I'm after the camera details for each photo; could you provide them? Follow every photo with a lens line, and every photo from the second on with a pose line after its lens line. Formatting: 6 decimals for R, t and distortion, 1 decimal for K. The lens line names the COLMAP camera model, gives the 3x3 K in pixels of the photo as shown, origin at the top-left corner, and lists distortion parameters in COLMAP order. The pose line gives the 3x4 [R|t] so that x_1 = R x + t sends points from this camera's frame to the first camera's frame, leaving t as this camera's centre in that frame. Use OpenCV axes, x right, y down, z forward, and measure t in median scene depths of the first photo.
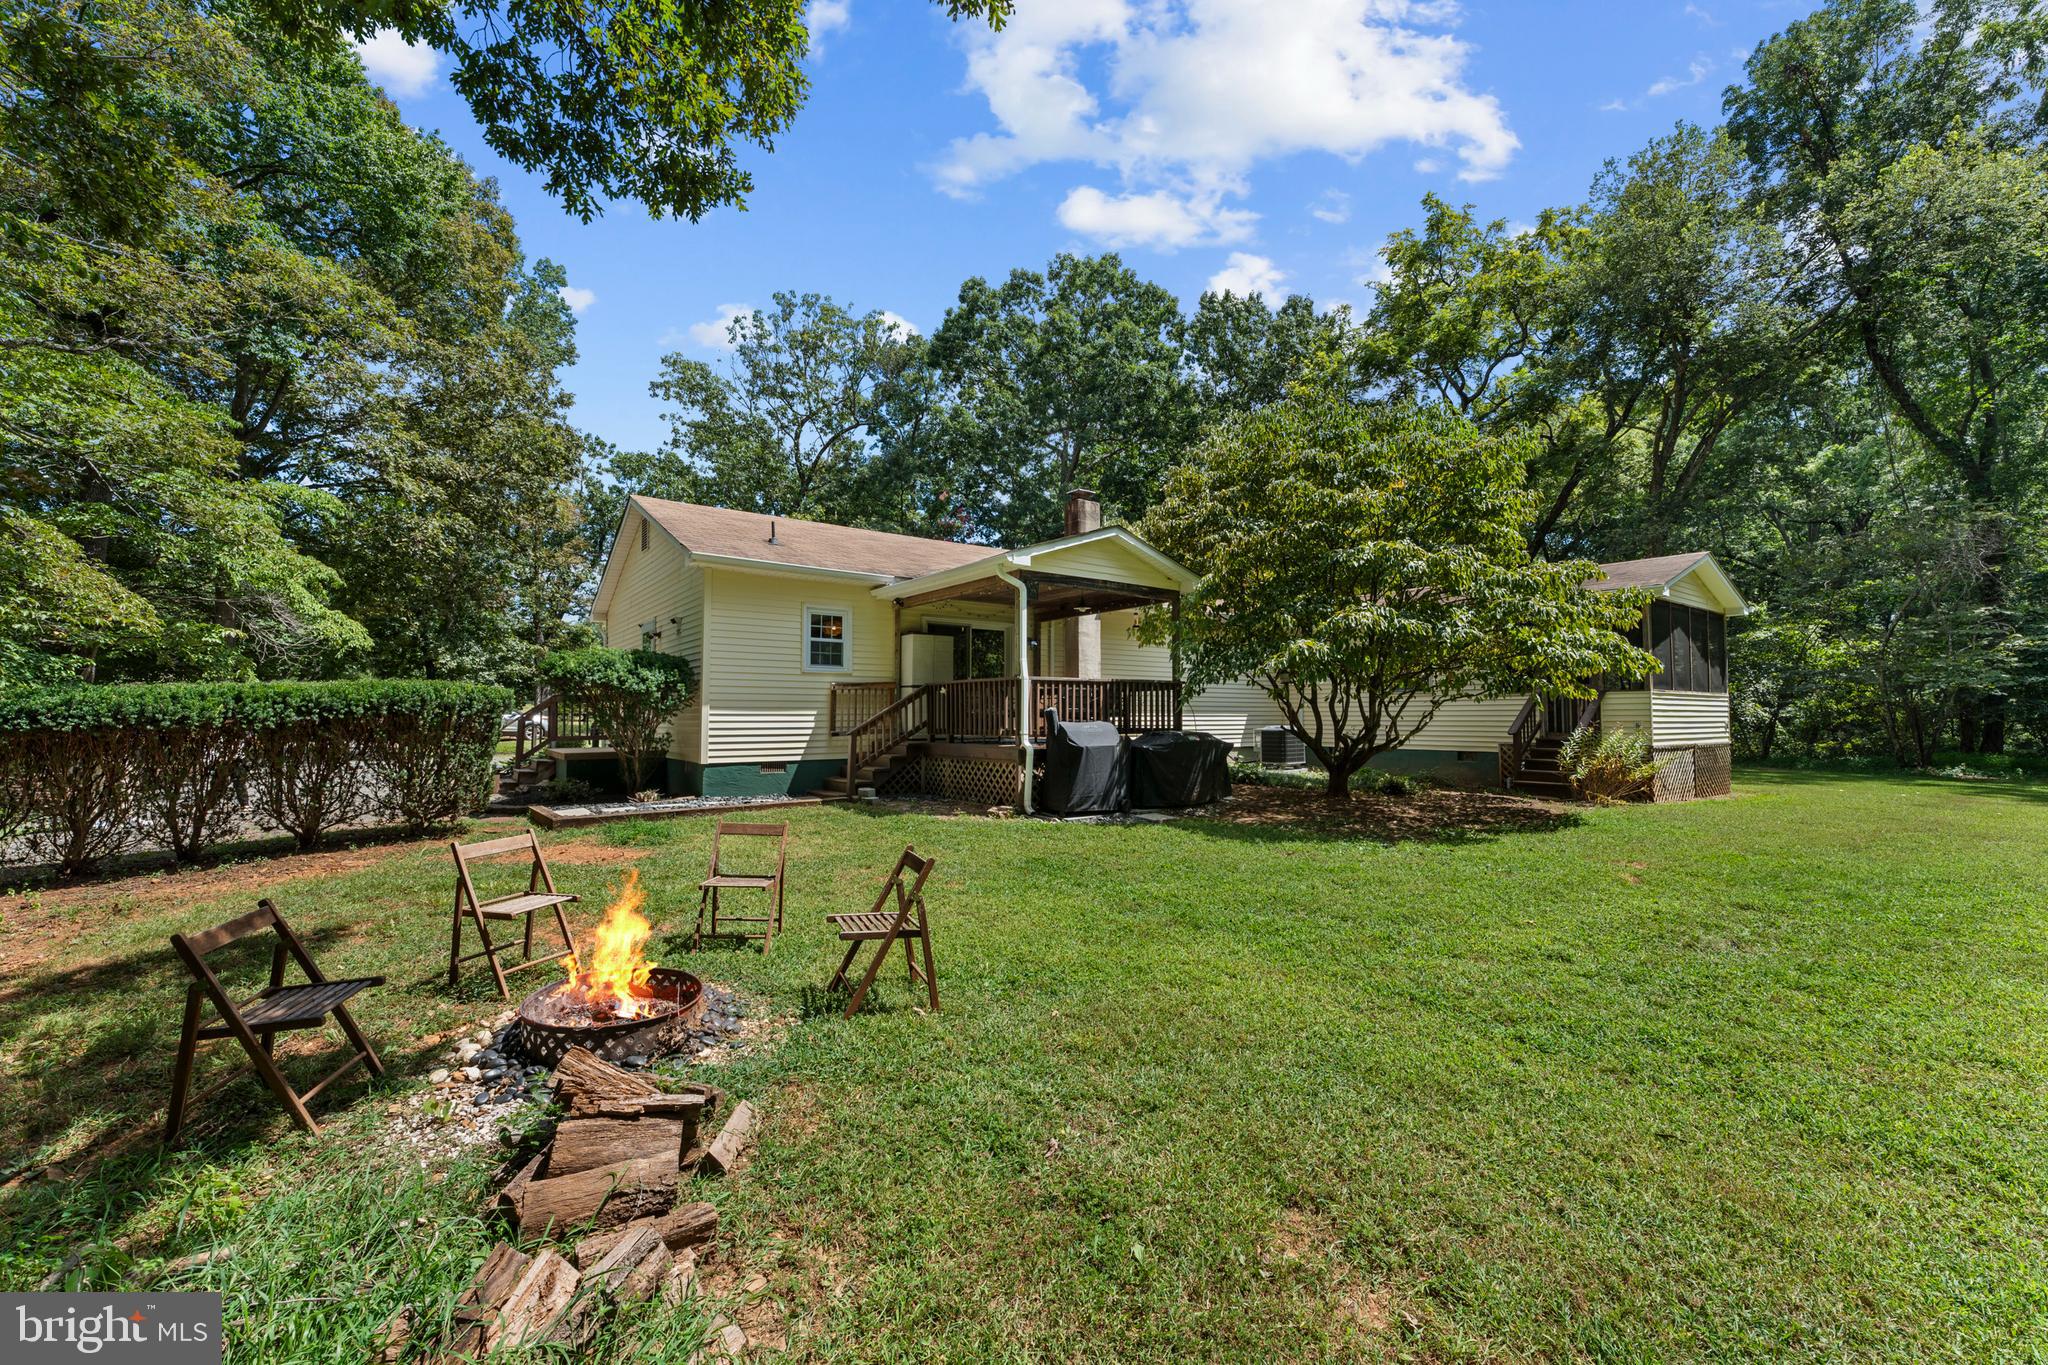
lens RADIAL K [[835.5, 0, 1024.8], [0, 835.5, 685.9], [0, 0, 1]] dist [0.003678, -0.000742]
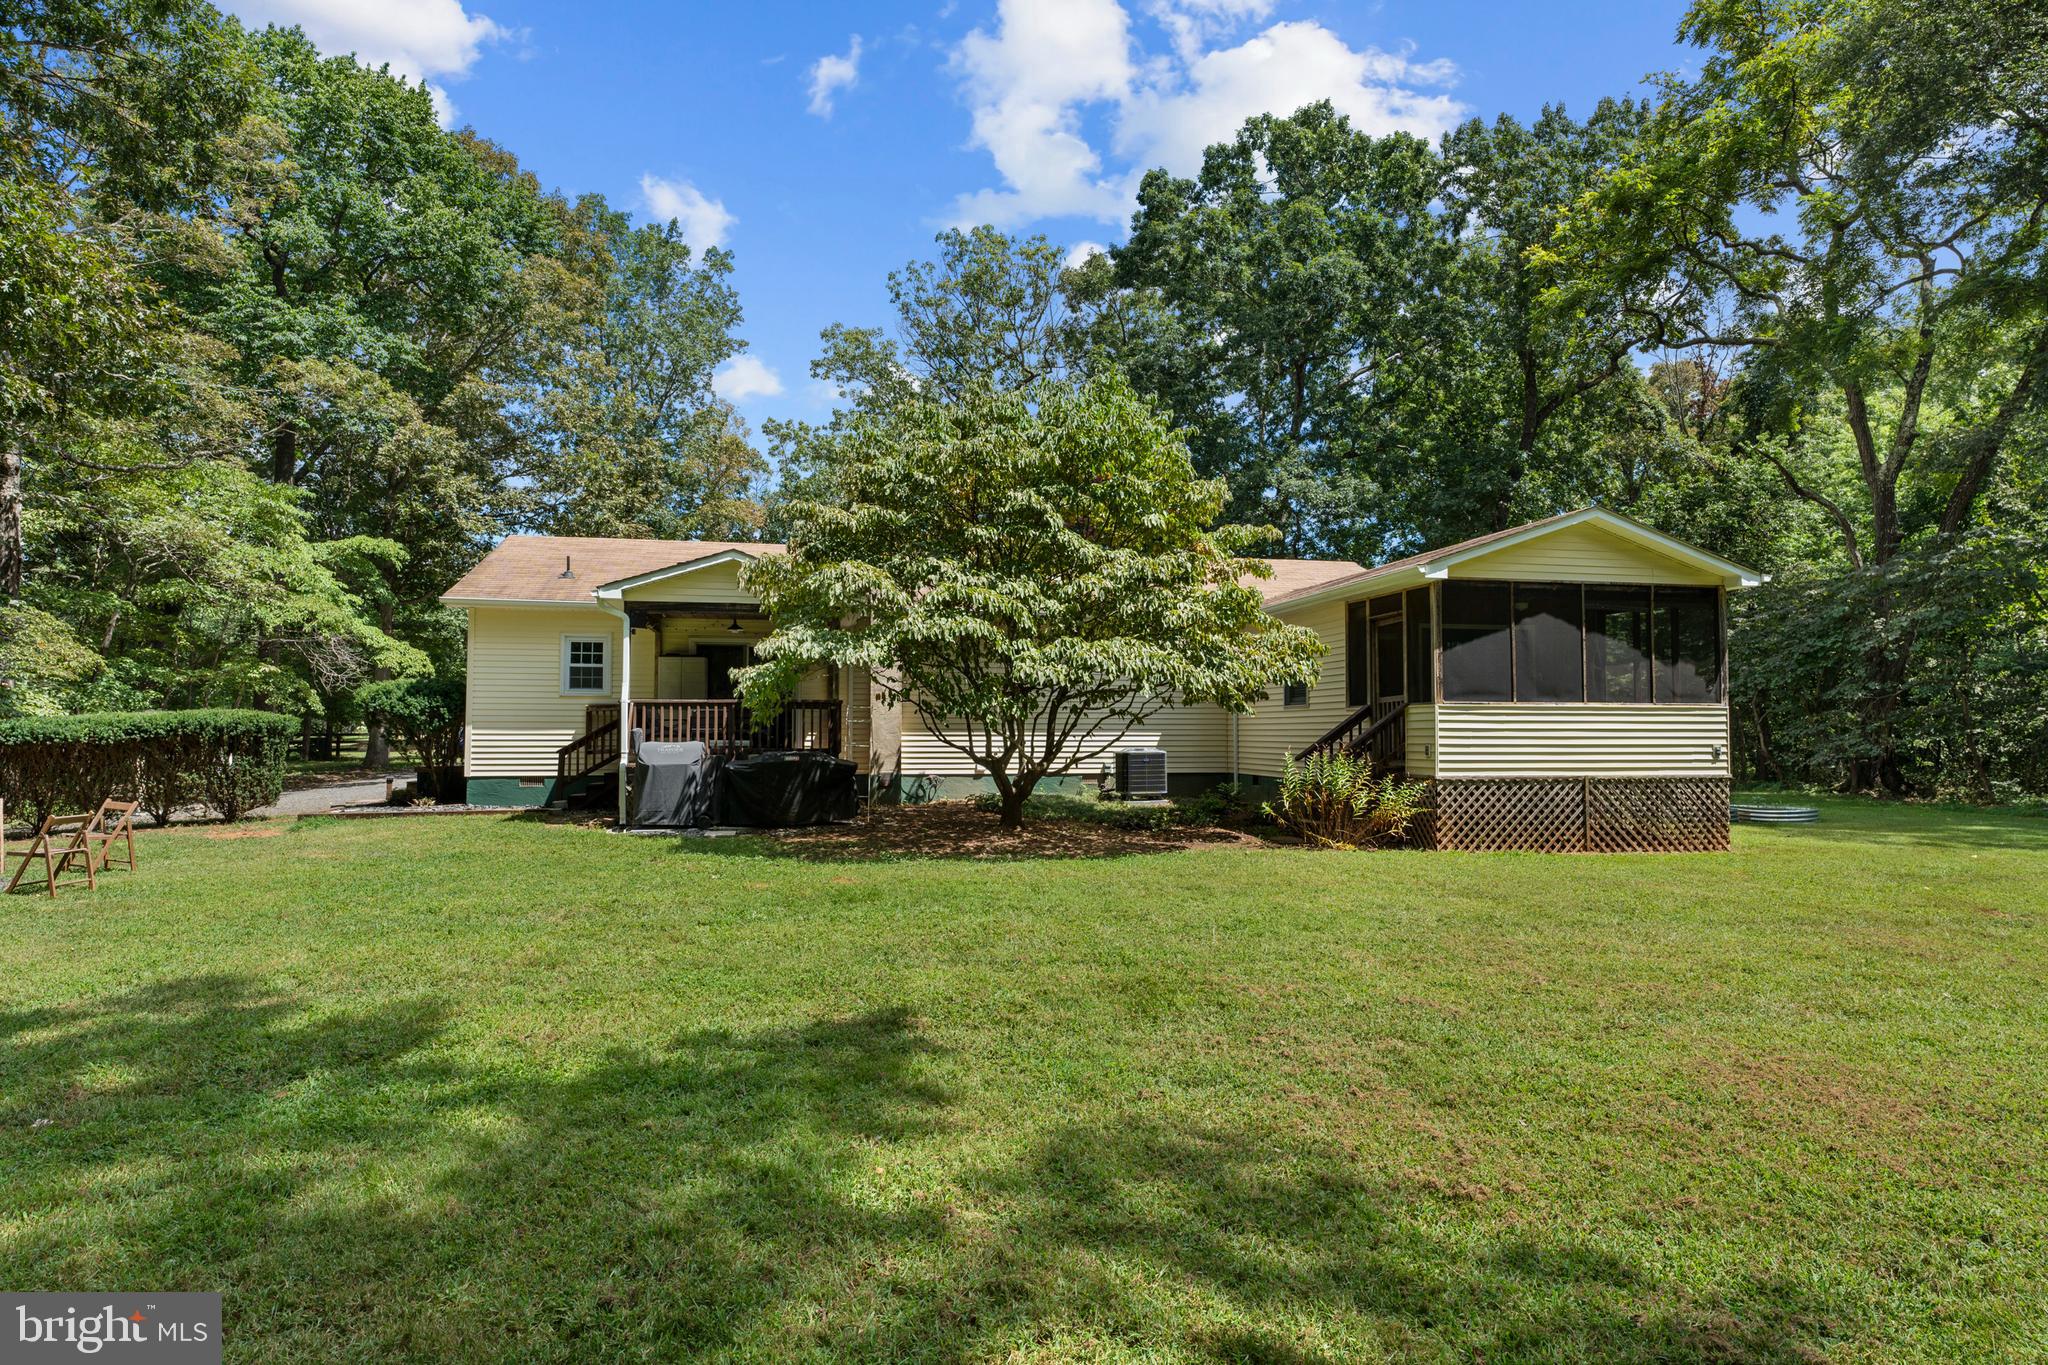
lens RADIAL K [[1172.7, 0, 1022.0], [0, 1172.7, 685.1], [0, 0, 1]] dist [0.002853, 0.000305]
pose [[0.900024, -0.015810, -0.435554, 0.942711], [0.015124, 0.999873, -0.005042, -0.012911], [0.435578, -0.002049, 0.900148, -0.127792]]
